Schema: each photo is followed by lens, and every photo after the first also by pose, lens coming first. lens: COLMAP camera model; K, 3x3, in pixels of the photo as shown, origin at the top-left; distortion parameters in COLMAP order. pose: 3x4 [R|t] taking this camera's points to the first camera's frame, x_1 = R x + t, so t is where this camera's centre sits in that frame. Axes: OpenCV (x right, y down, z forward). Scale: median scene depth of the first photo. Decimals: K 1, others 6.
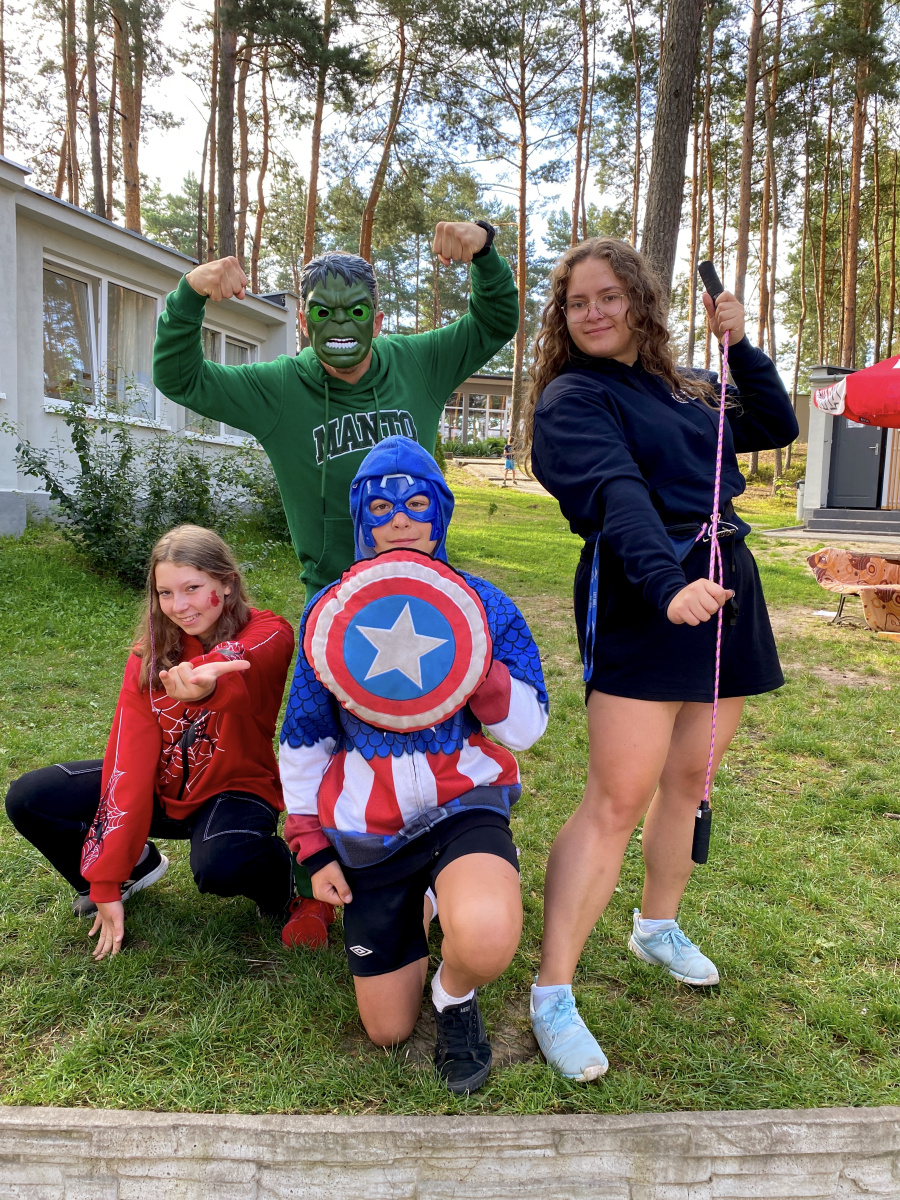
lens RADIAL K [[940.1, 0, 444.9], [0, 940.1, 623.9], [0, 0, 1]] dist [-0.004142, 0.007927]
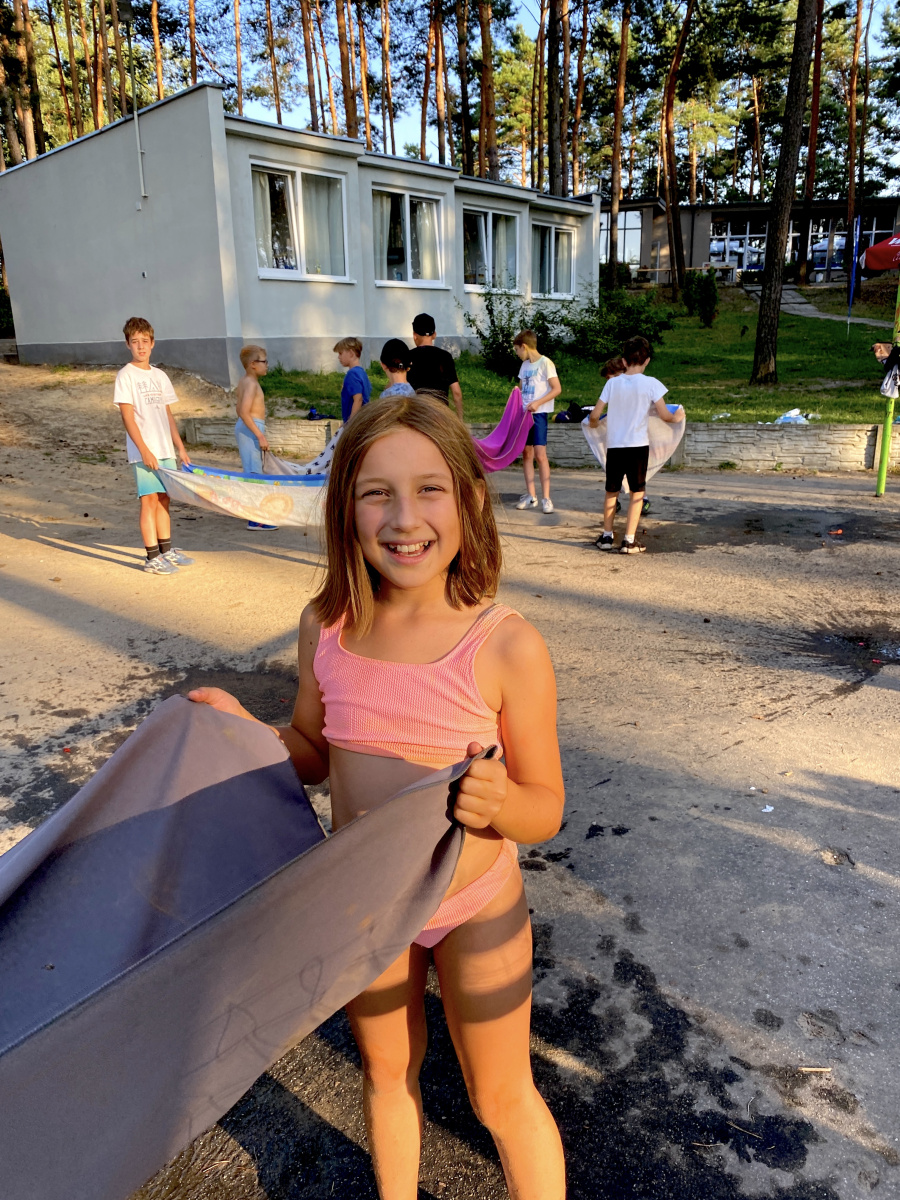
lens RADIAL K [[923.2, 0, 469.2], [0, 923.2, 632.9], [0, 0, 1]] dist [0.047097, -0.085080]
pose [[0.950520, 0.038084, -0.308321, 0.056336], [0.017367, 0.984391, 0.175134, 0.036732], [0.310178, -0.171823, 0.935022, -0.254825]]
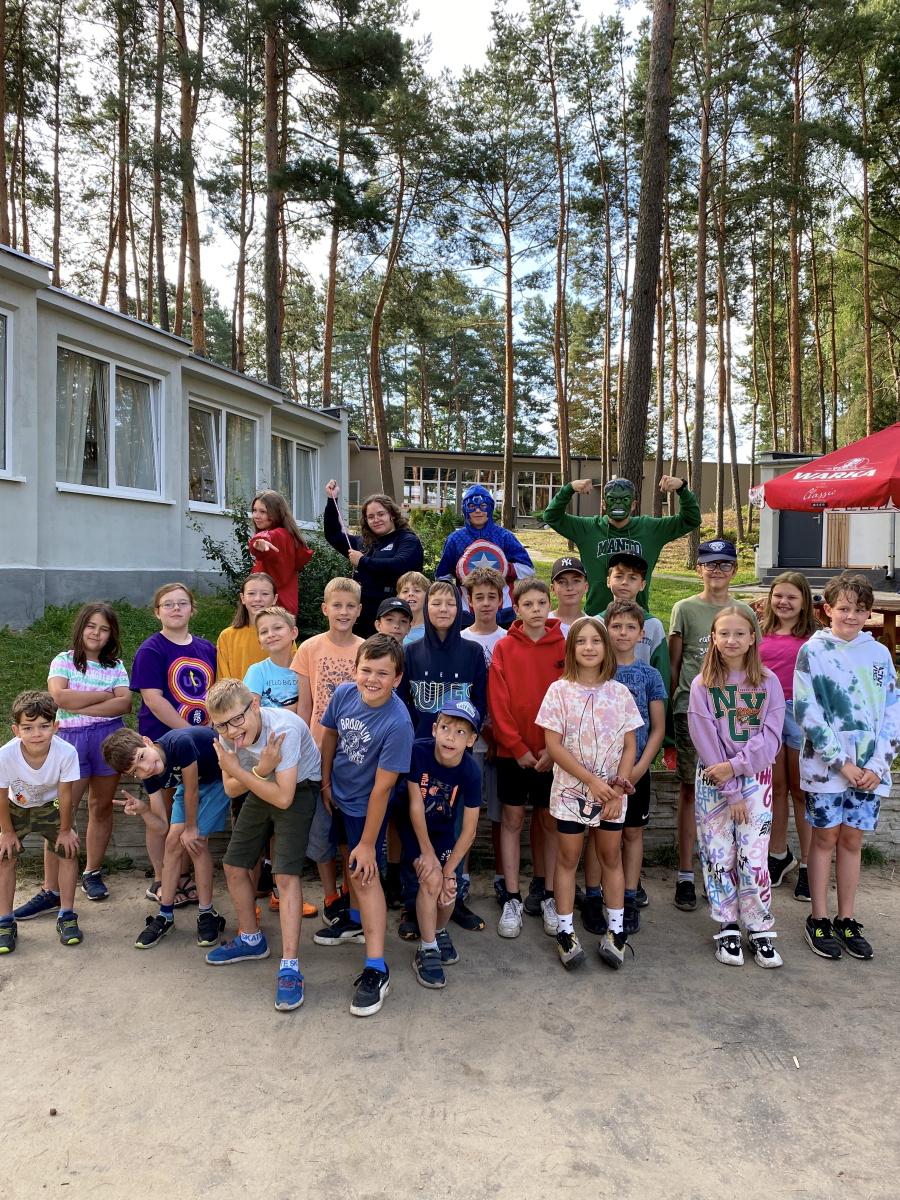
lens RADIAL K [[923.2, 0, 469.2], [0, 923.2, 632.9], [0, 0, 1]] dist [0.047097, -0.085080]
pose [[0.998724, -0.025162, 0.043776, -0.024675], [0.027654, 0.997975, -0.057275, 0.010198], [-0.042247, 0.058412, 0.997398, -0.093985]]
